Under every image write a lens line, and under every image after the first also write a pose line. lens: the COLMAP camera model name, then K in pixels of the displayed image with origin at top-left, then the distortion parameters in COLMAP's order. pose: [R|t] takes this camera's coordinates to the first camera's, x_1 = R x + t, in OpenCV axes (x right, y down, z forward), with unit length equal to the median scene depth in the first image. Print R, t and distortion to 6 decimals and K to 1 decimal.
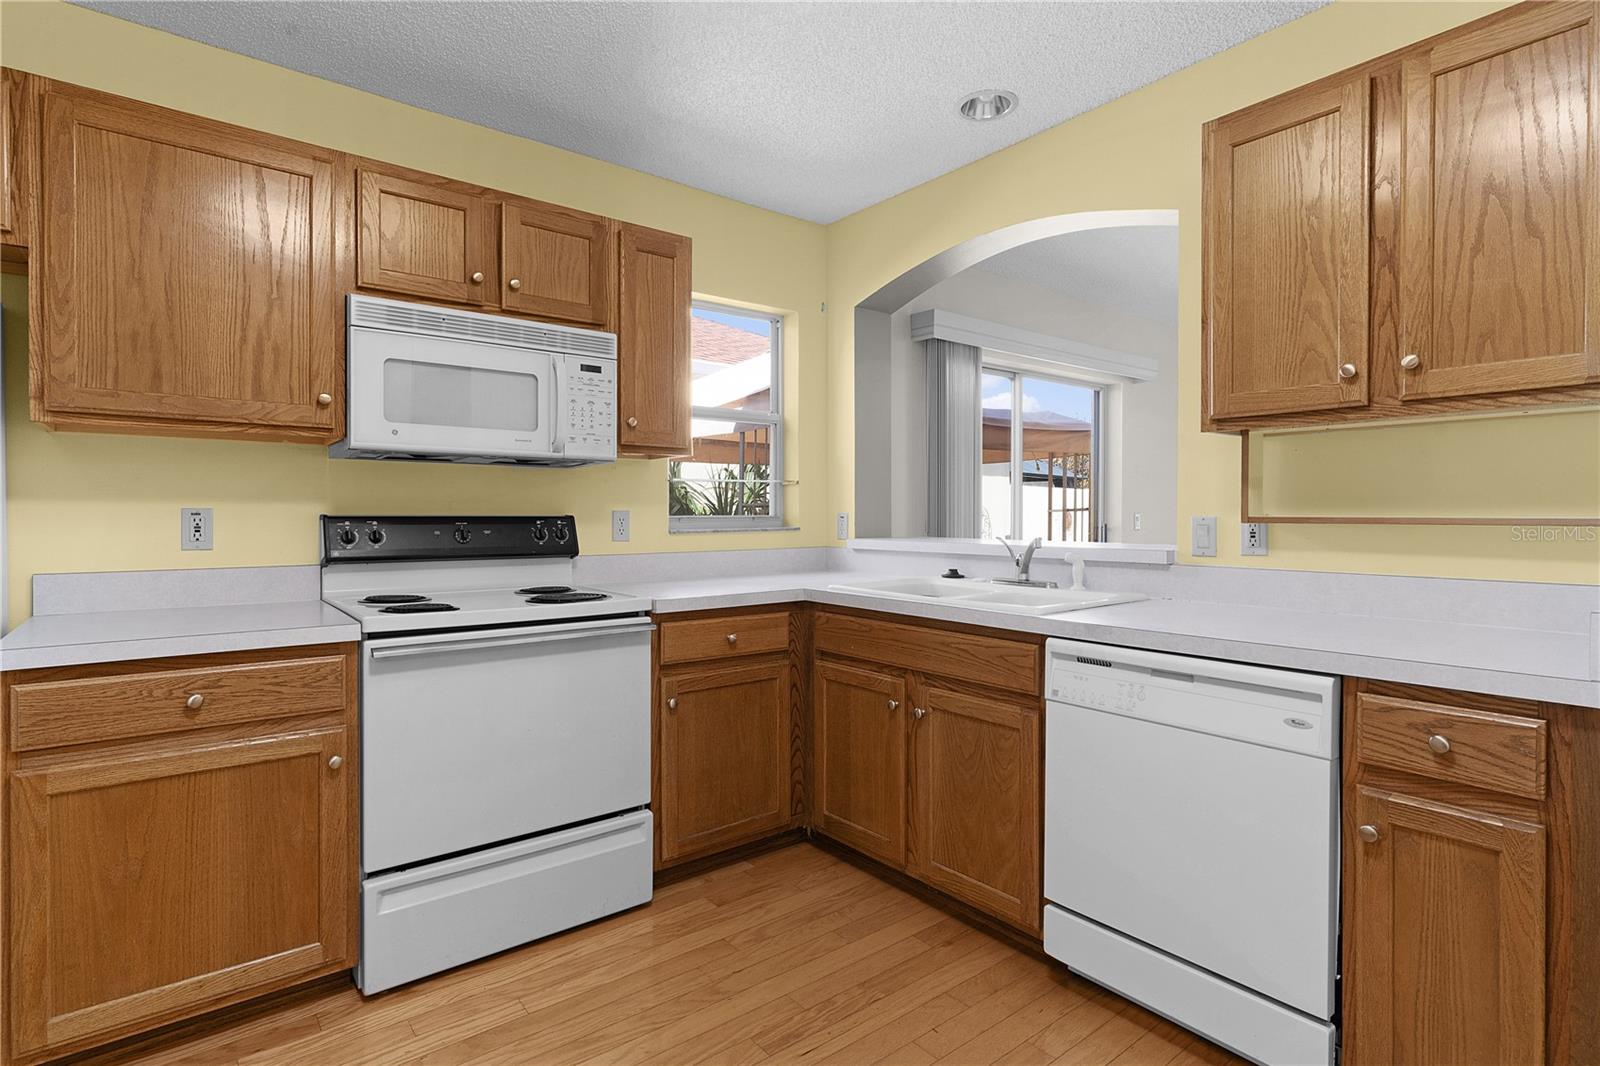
lens RADIAL K [[794.3, 0, 796.2], [0, 794.3, 521.8], [0, 0, 1]] dist [-0.001605, 0.000342]
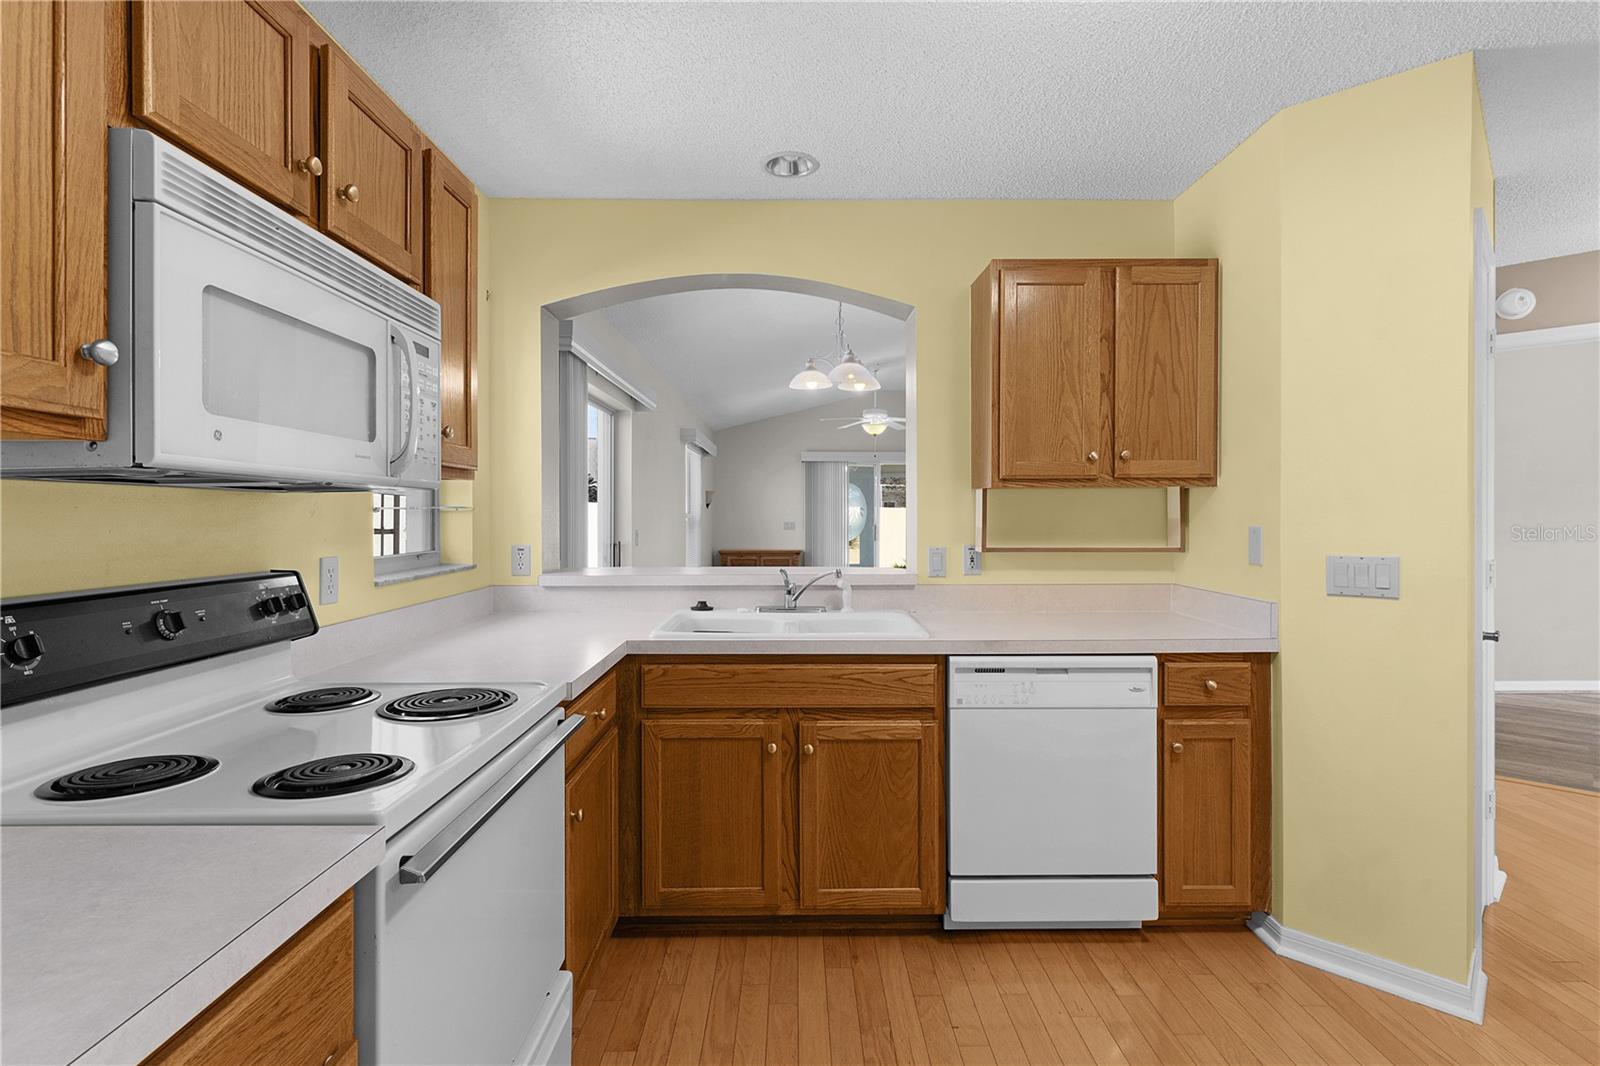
lens RADIAL K [[774.1, 0, 799.8], [0, 774.1, 518.5], [0, 0, 1]] dist [0.003016, 0.000433]
pose [[0.613248, -0.004748, 0.789876, -0.684245], [0.009988, 0.999949, -0.001743, -0.057523], [-0.789827, 0.008958, 0.613264, 0.425329]]
